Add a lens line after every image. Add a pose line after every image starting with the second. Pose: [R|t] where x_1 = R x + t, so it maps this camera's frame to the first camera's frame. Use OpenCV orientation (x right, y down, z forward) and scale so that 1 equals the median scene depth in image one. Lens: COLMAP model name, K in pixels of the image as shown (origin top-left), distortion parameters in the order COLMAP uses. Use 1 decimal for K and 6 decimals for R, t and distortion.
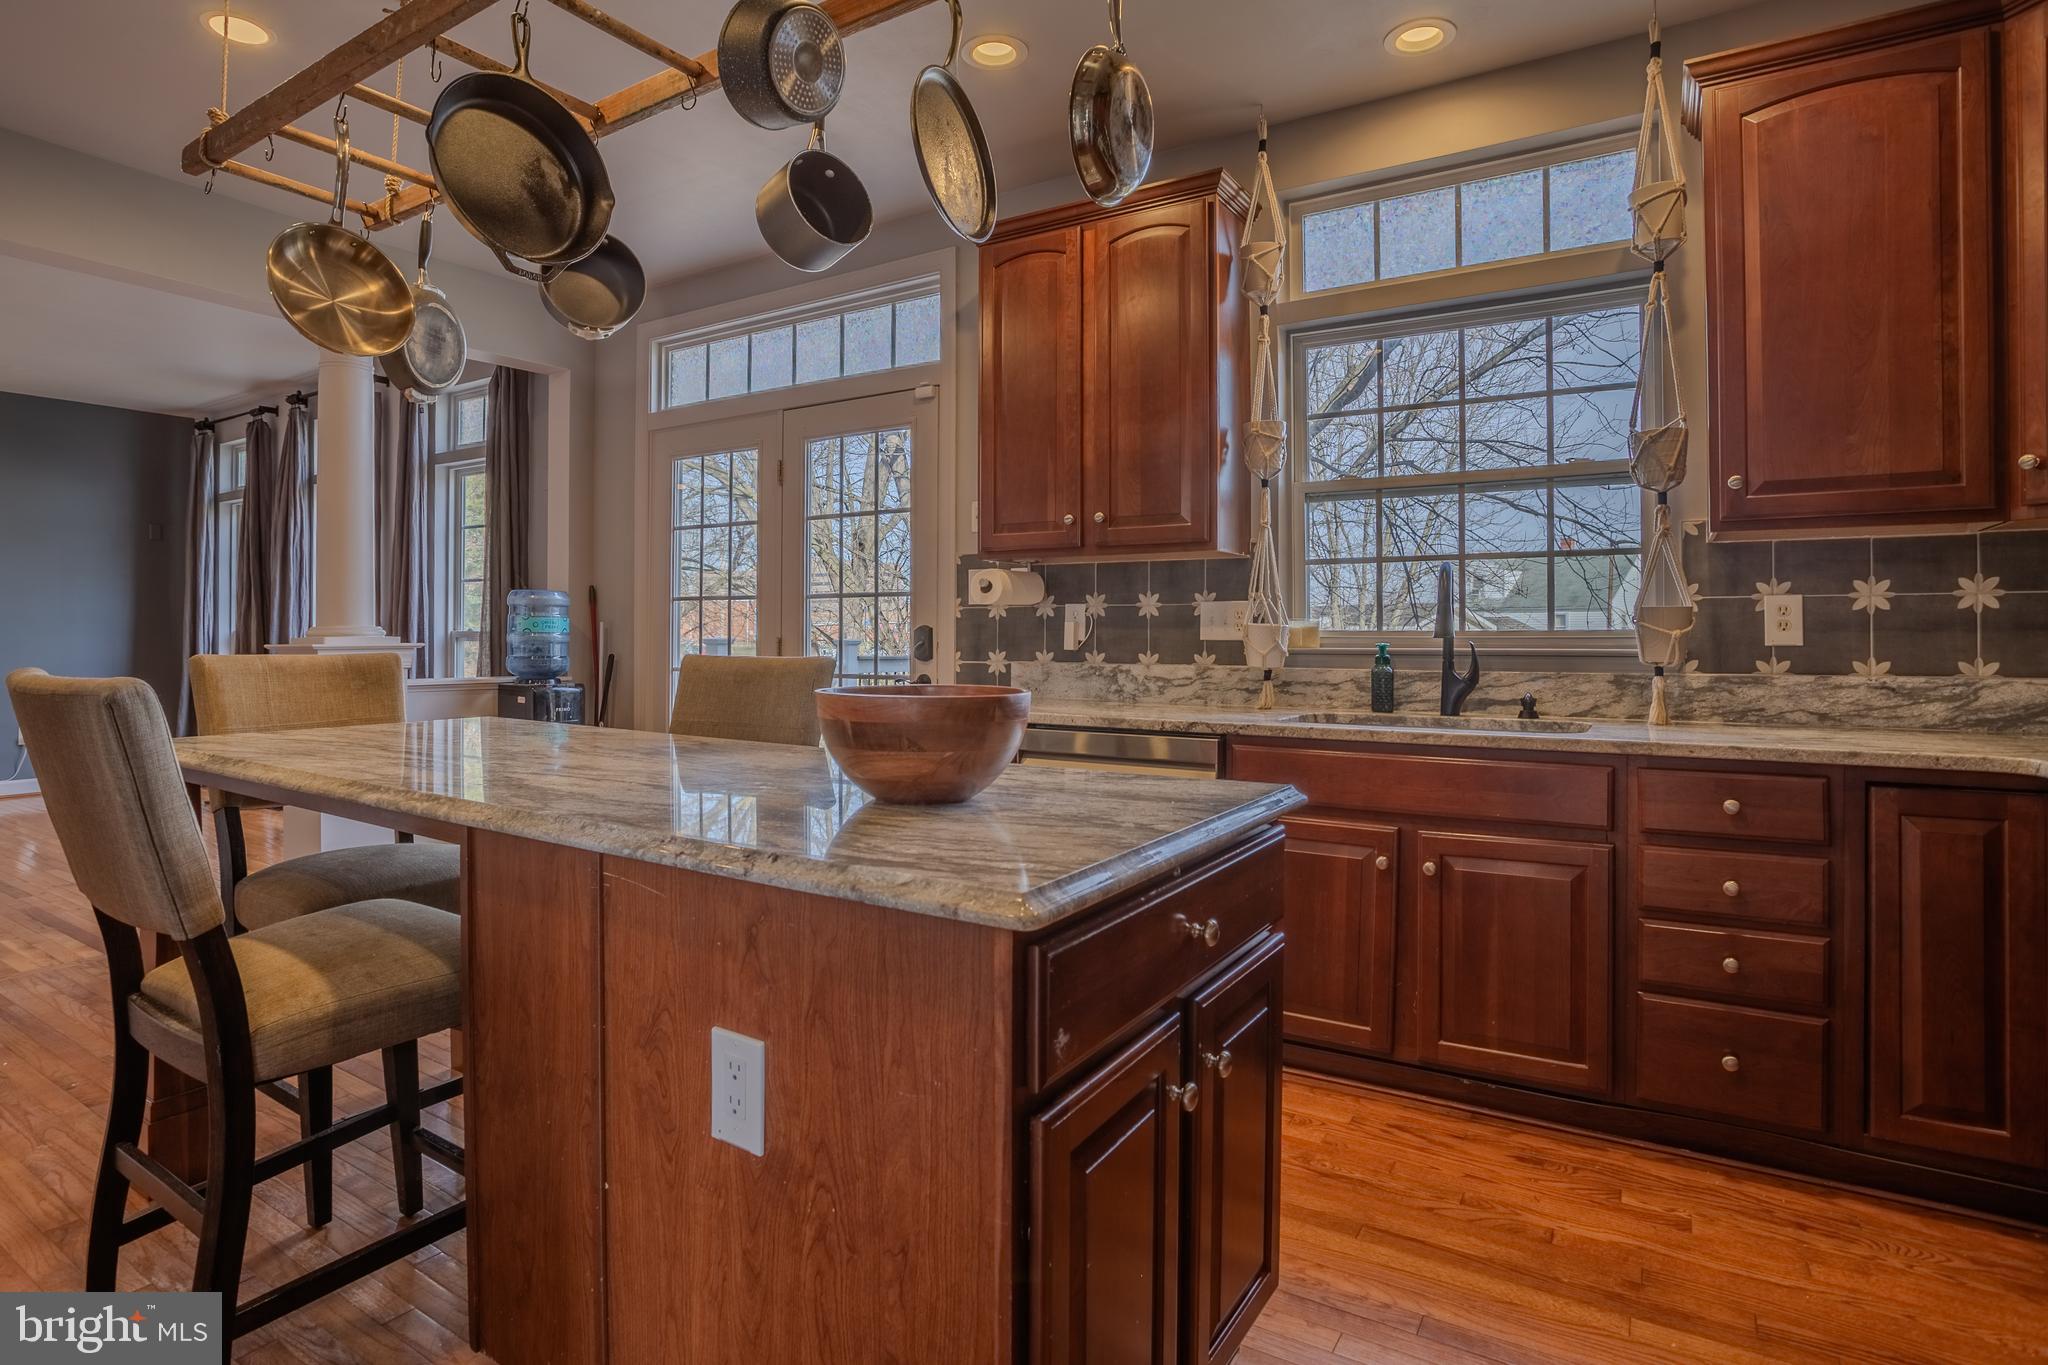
lens RADIAL K [[1060.8, 0, 1016.4], [0, 1060.8, 630.0], [0, 0, 1]] dist [-0.060840, 0.027614]
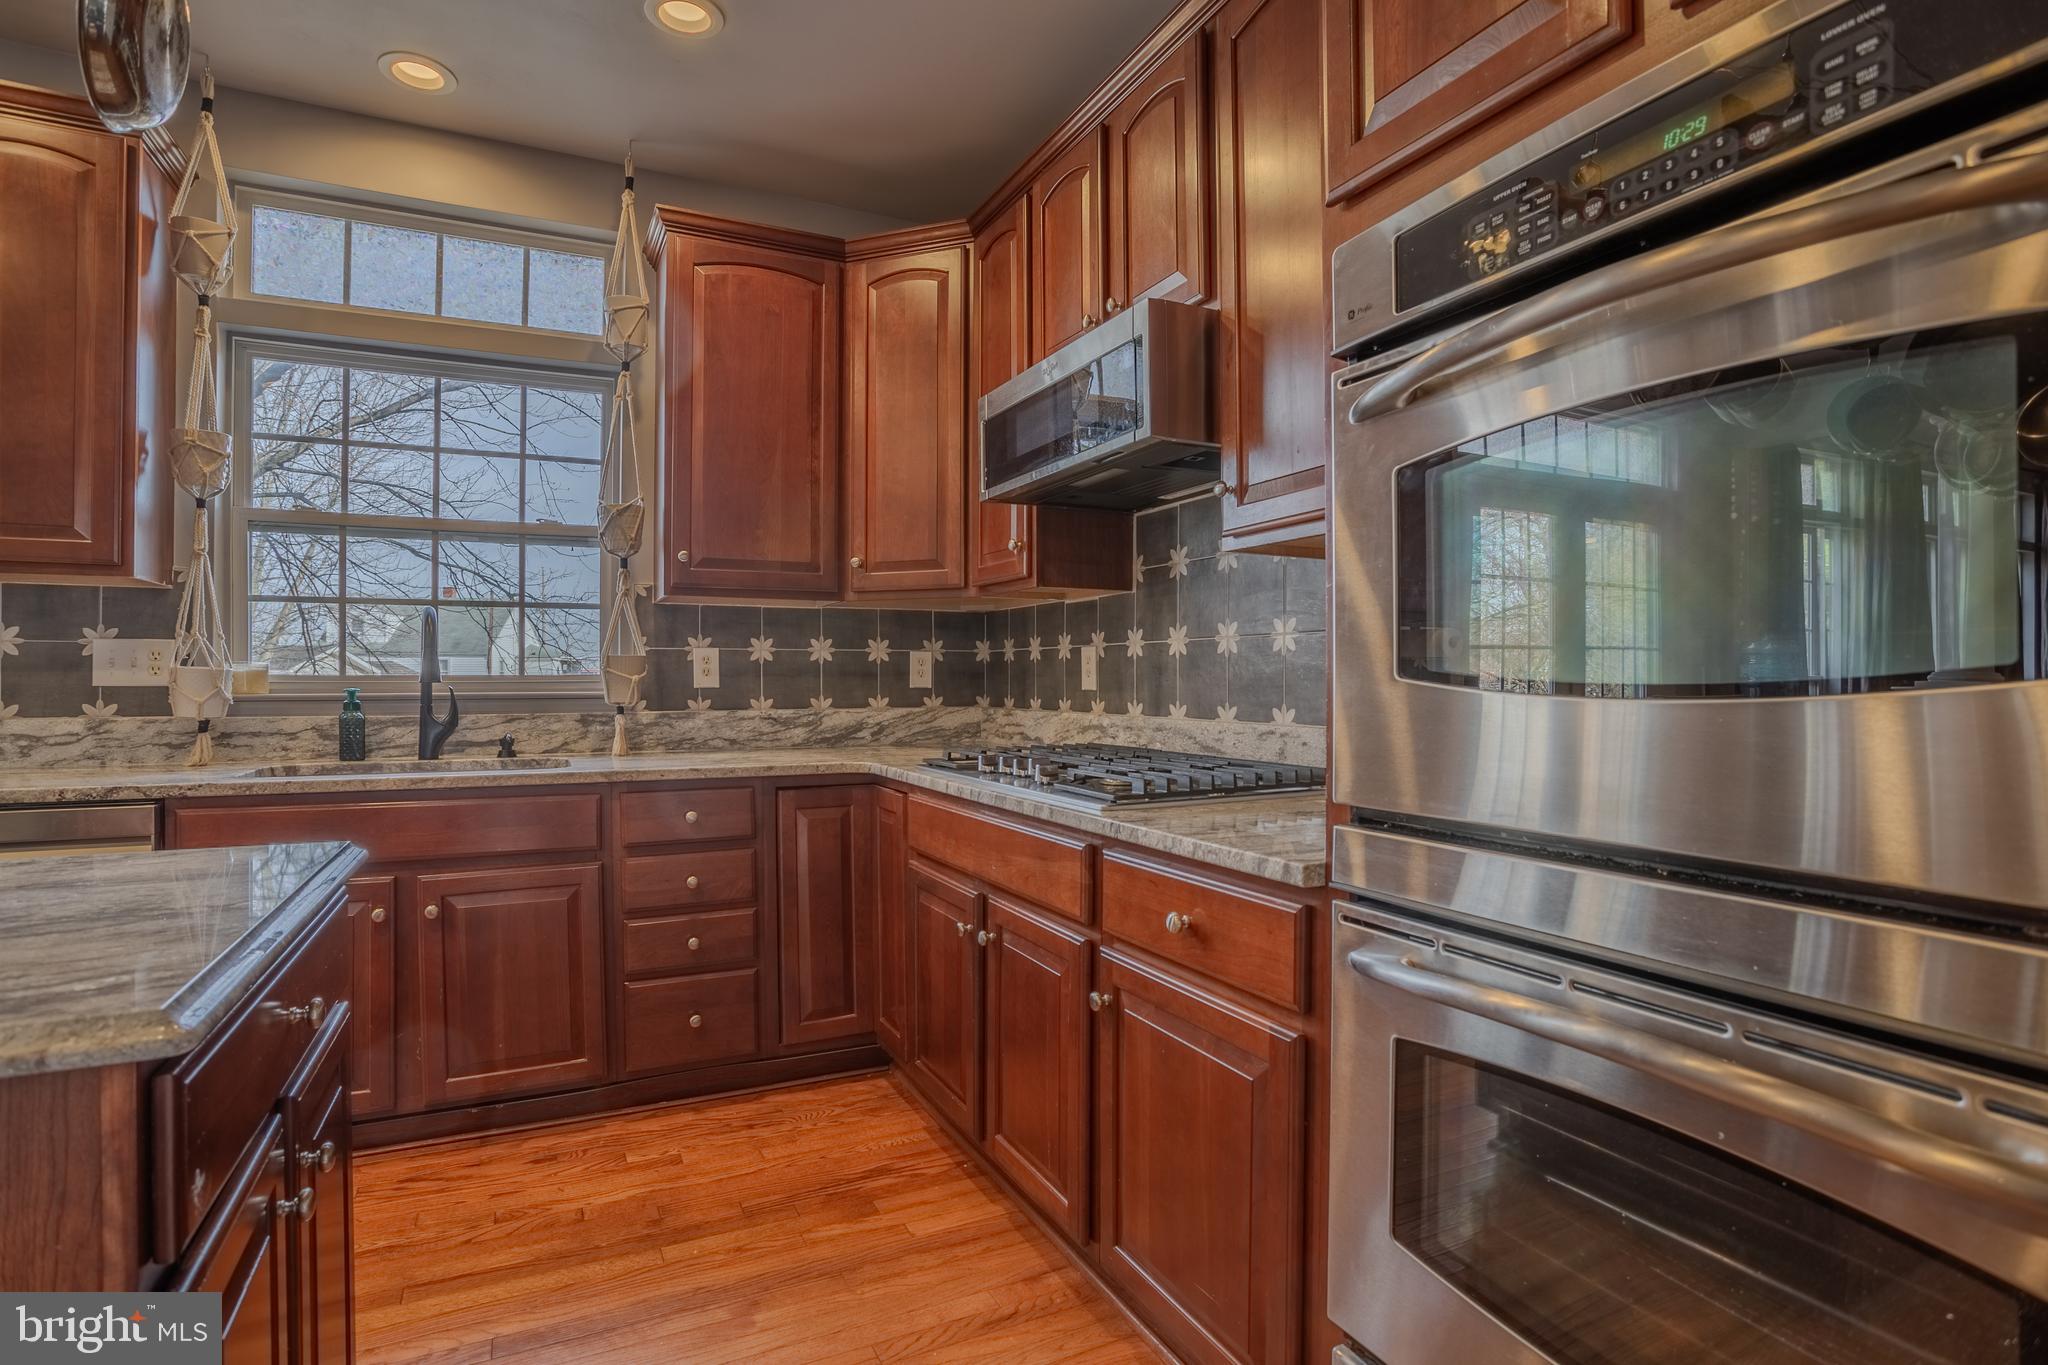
lens RADIAL K [[1003.1, 0, 988.0], [0, 1003.1, 682.5], [0, 0, 1]] dist [-0.055838, 0.030233]
pose [[0.549979, -0.003218, 0.835172, -0.092990], [-0.003329, 0.999976, 0.006045, 0.000105], [-0.835172, -0.006105, 0.549955, 0.032439]]
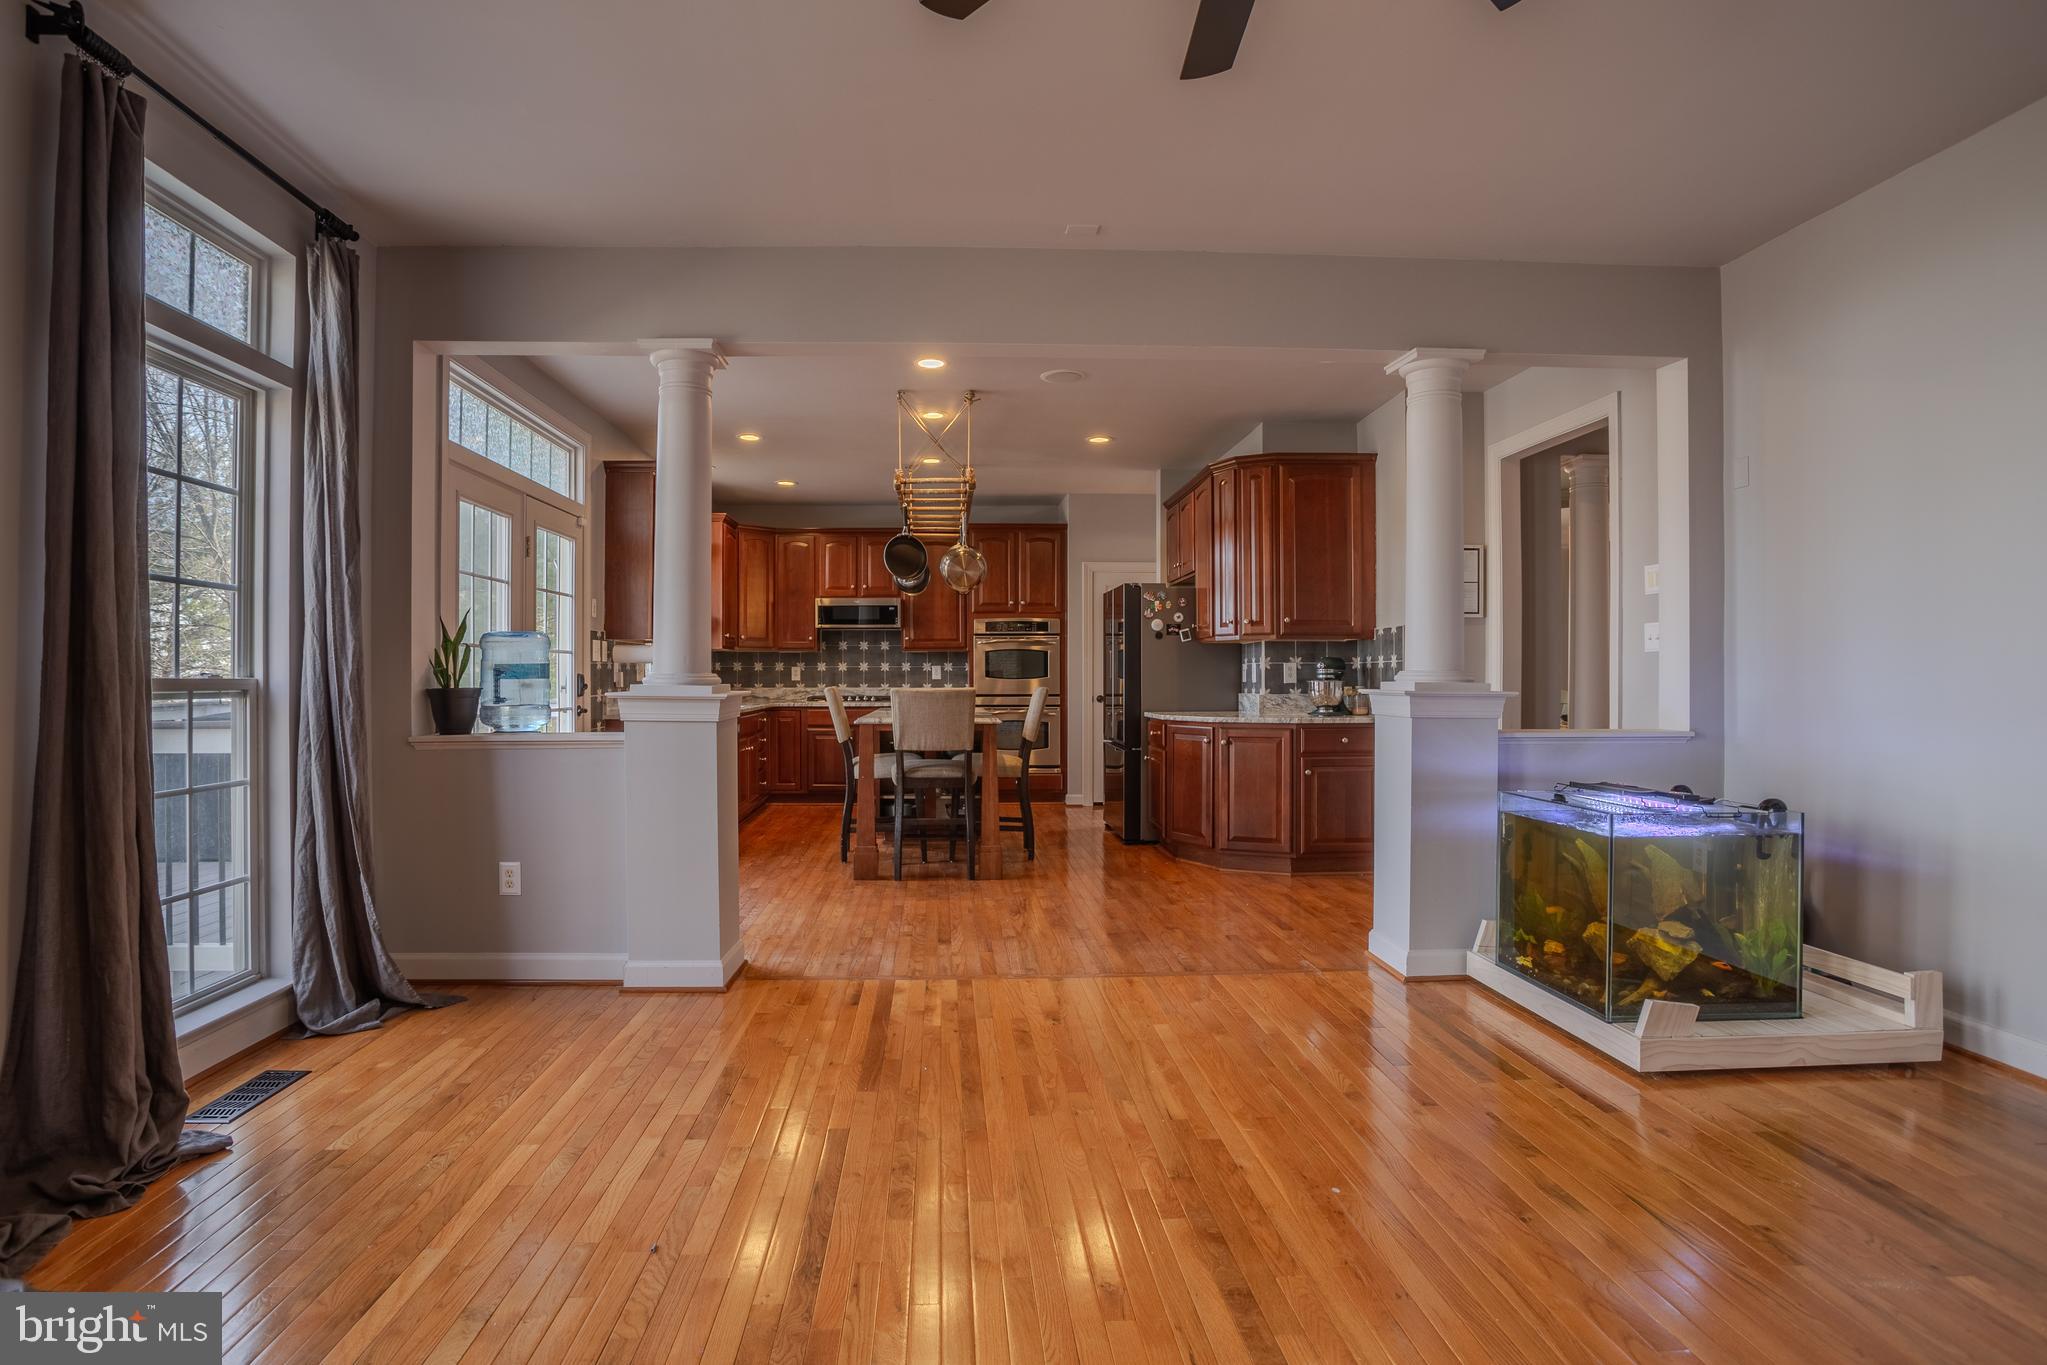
lens RADIAL K [[964.1, 0, 1023.5], [0, 964.1, 682.5], [0, 0, 1]] dist [-0.075607, 0.035998]
pose [[-0.554326, -0.010154, 0.832238, -2.368877], [-0.004598, 0.999948, 0.009137, -0.012730], [-0.832287, 0.001238, -0.554344, 1.748943]]
